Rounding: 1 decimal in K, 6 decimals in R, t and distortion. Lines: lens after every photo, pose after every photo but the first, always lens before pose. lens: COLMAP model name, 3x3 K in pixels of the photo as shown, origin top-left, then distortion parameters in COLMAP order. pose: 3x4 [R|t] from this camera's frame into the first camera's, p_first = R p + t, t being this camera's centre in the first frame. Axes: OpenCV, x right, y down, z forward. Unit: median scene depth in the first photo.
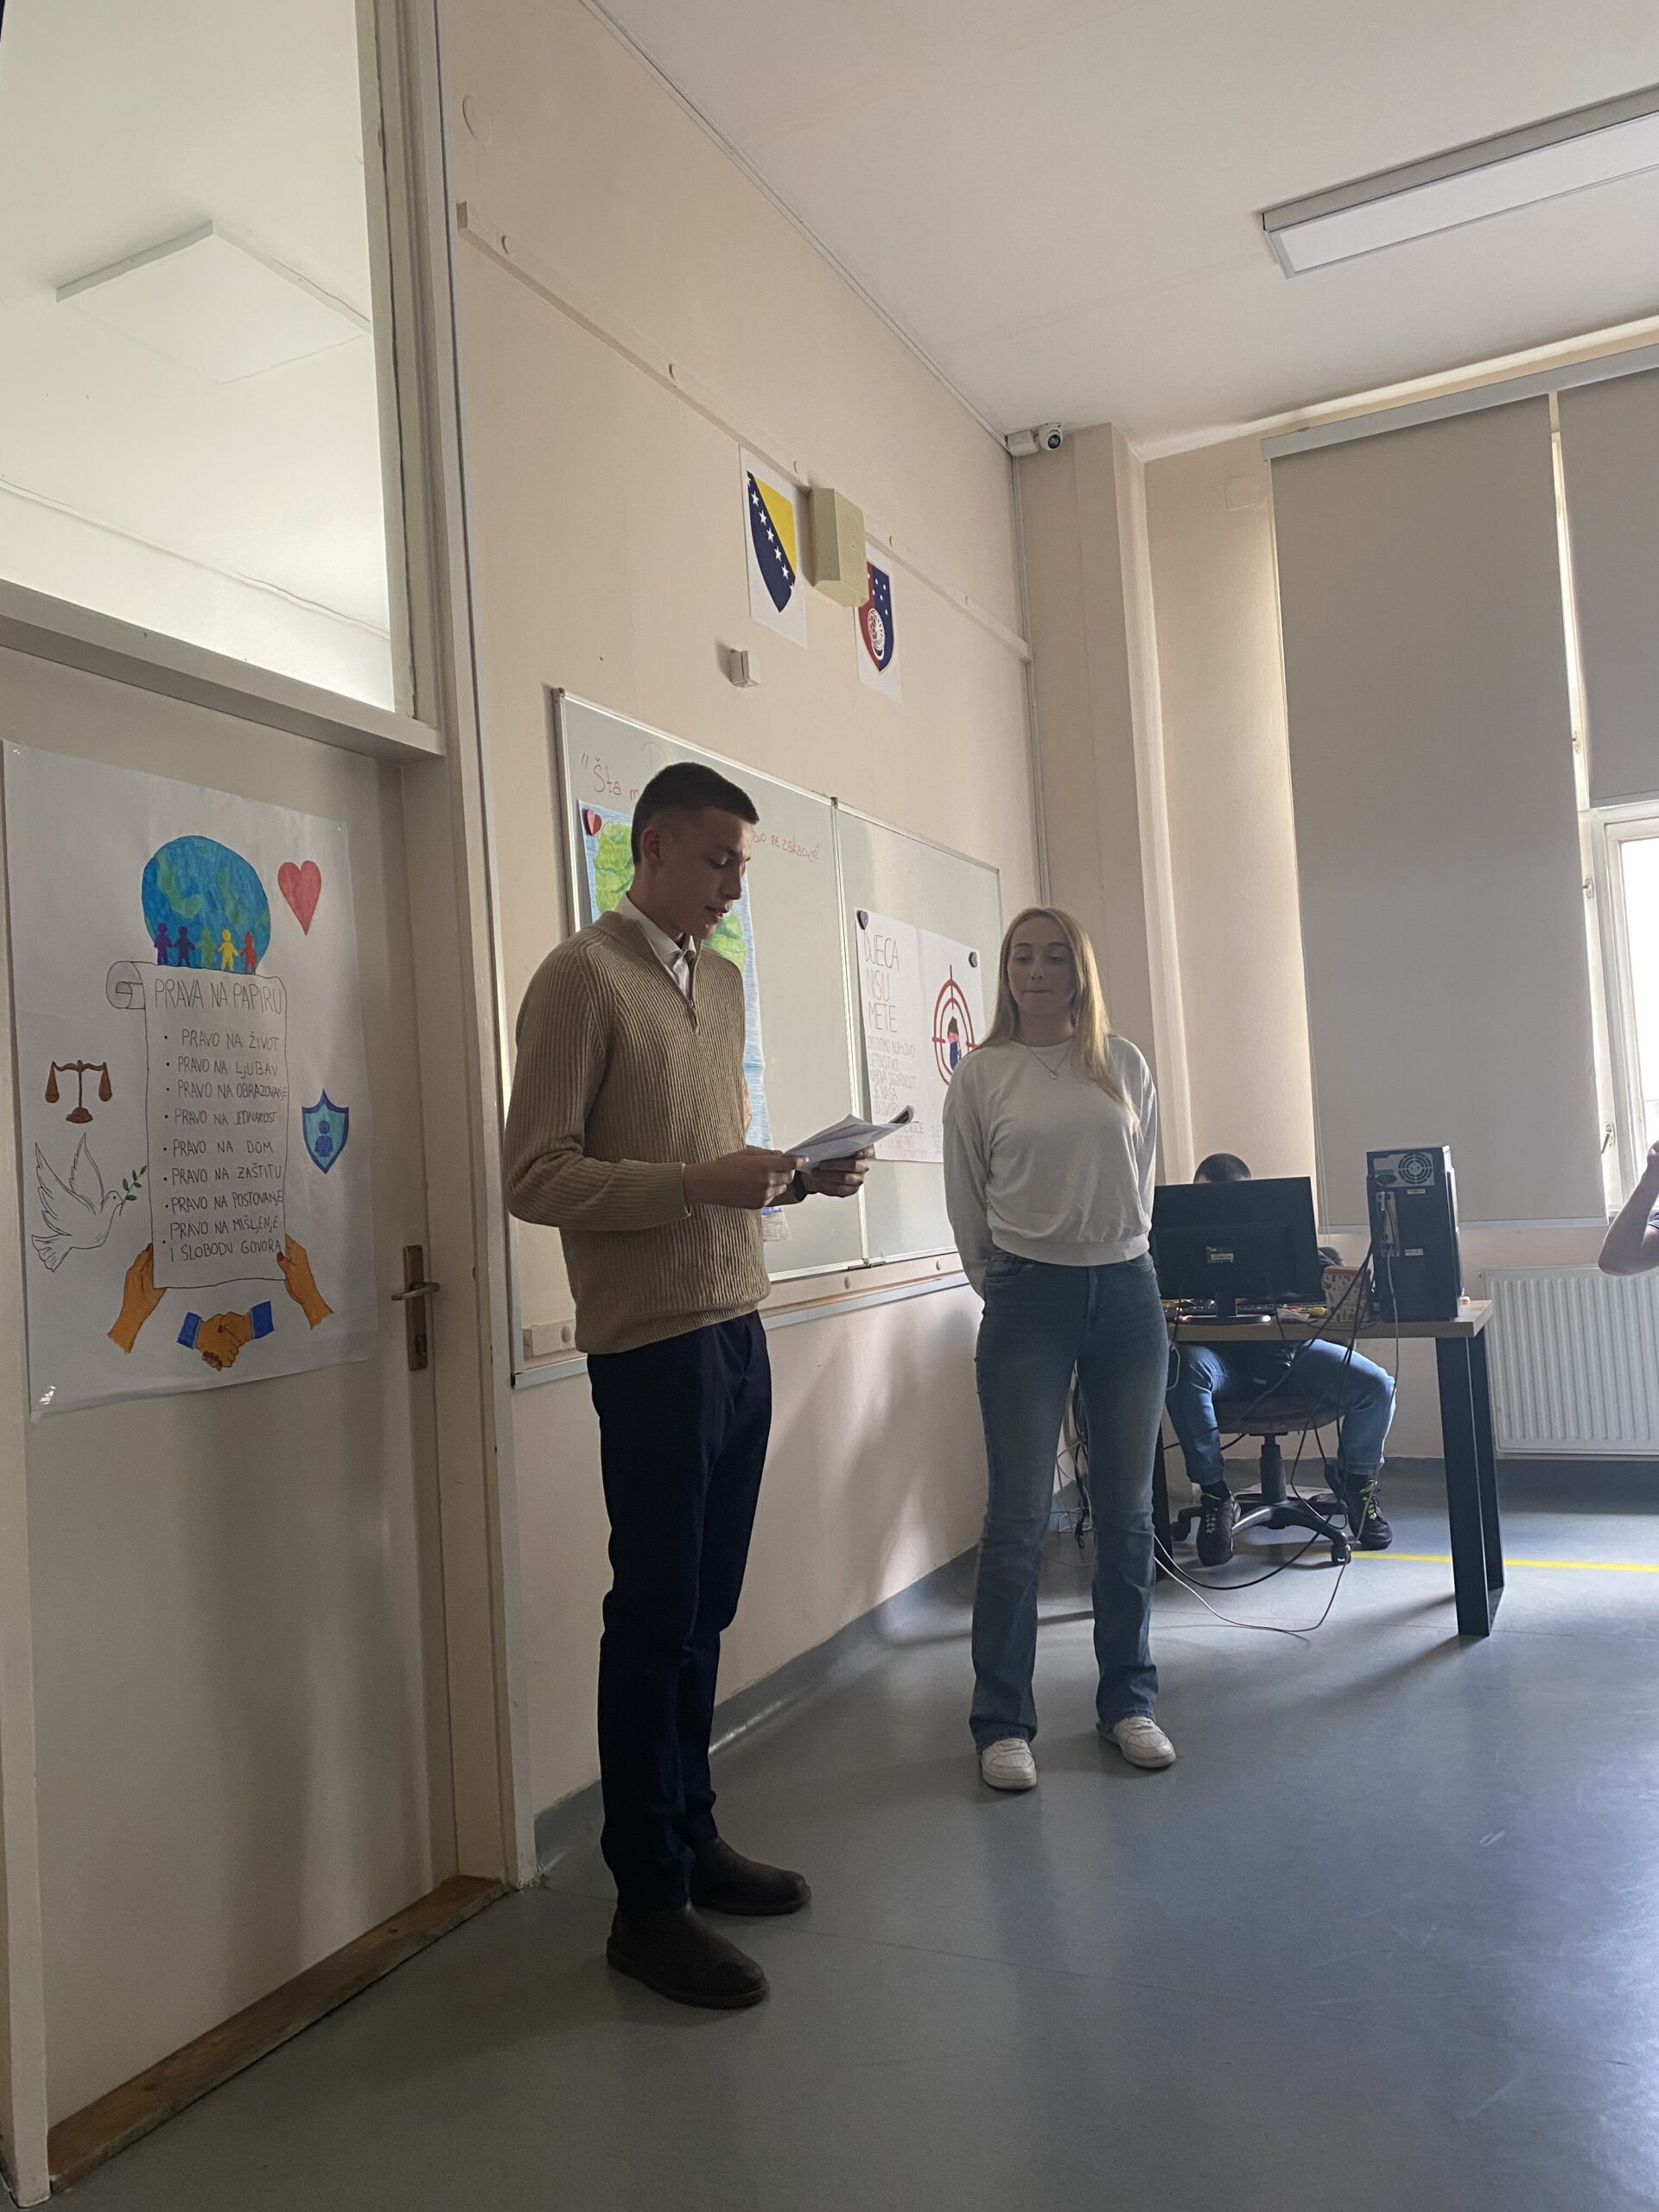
lens RADIAL K [[1677.0, 0, 829.1], [0, 1677.0, 1096.7], [0, 0, 1]] dist [0.003038, 0.000340]
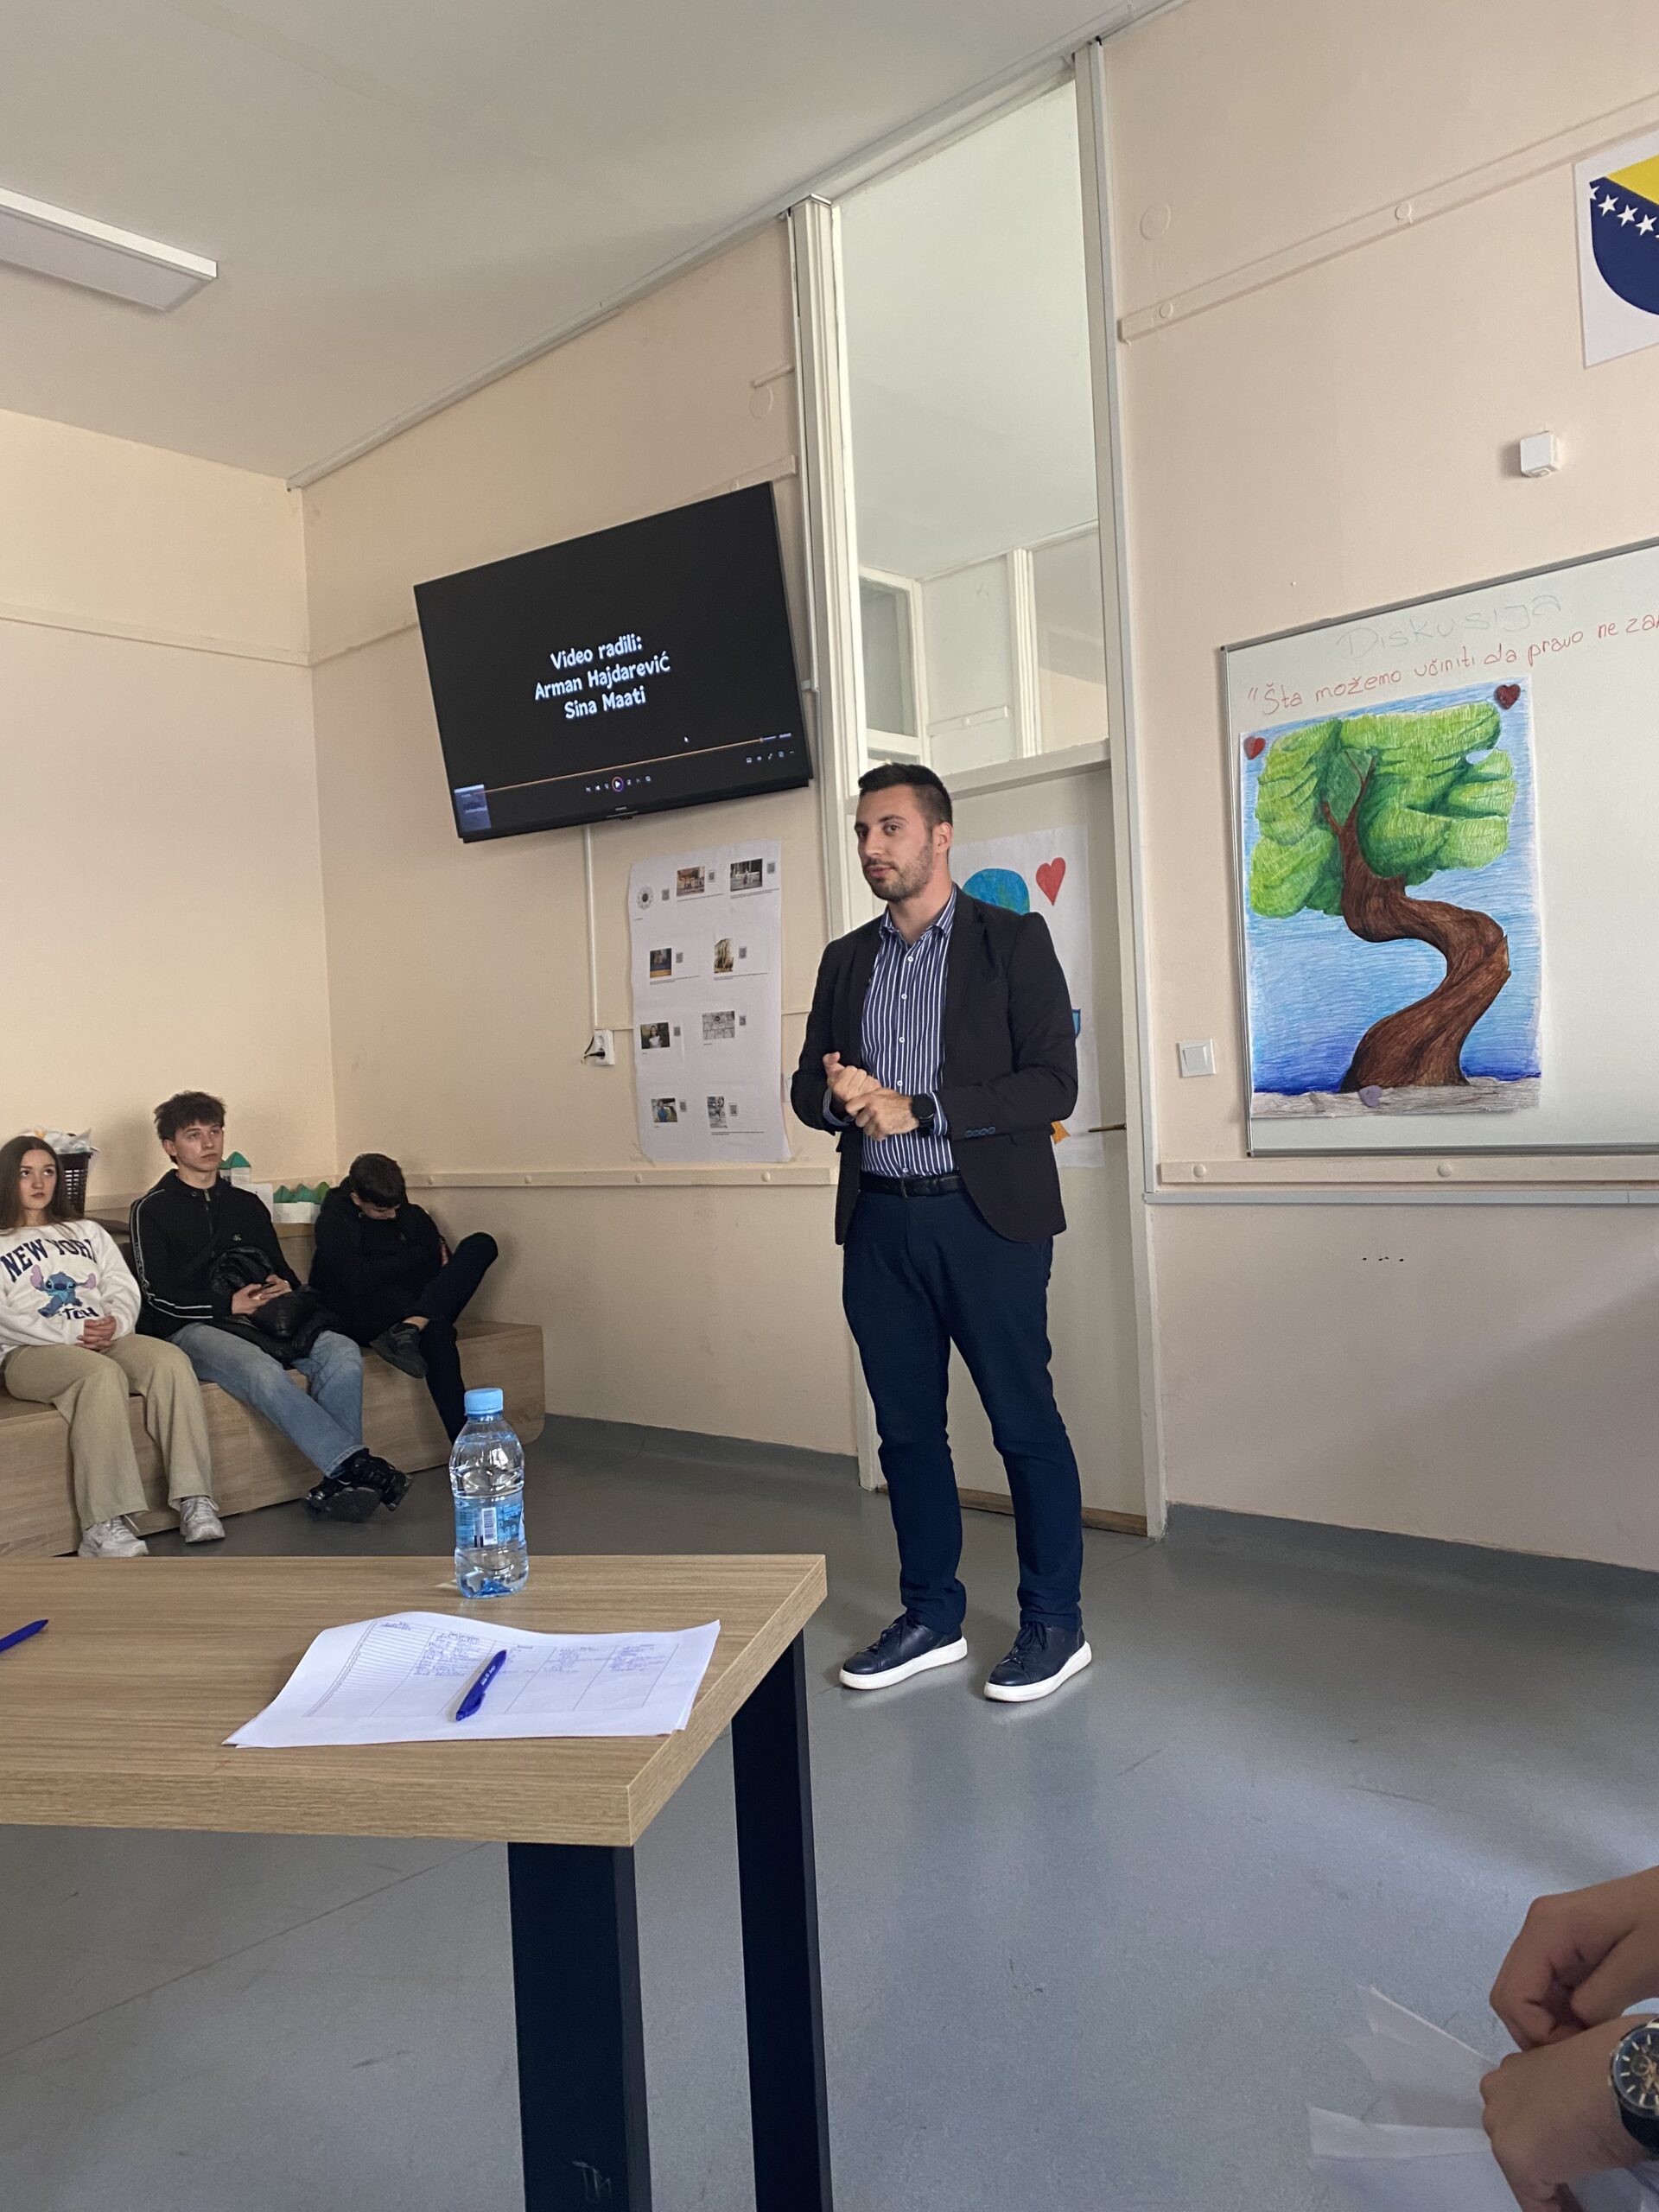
lens RADIAL K [[1664.6, 0, 829.1], [0, 1664.6, 1085.8], [0, 0, 1]] dist [0.048878, -0.053669]
pose [[-0.286557, 0.066902, -0.955724, 1.223194], [0.121909, 0.991996, 0.032889, -0.002432], [0.950275, -0.107086, -0.292420, 1.163375]]
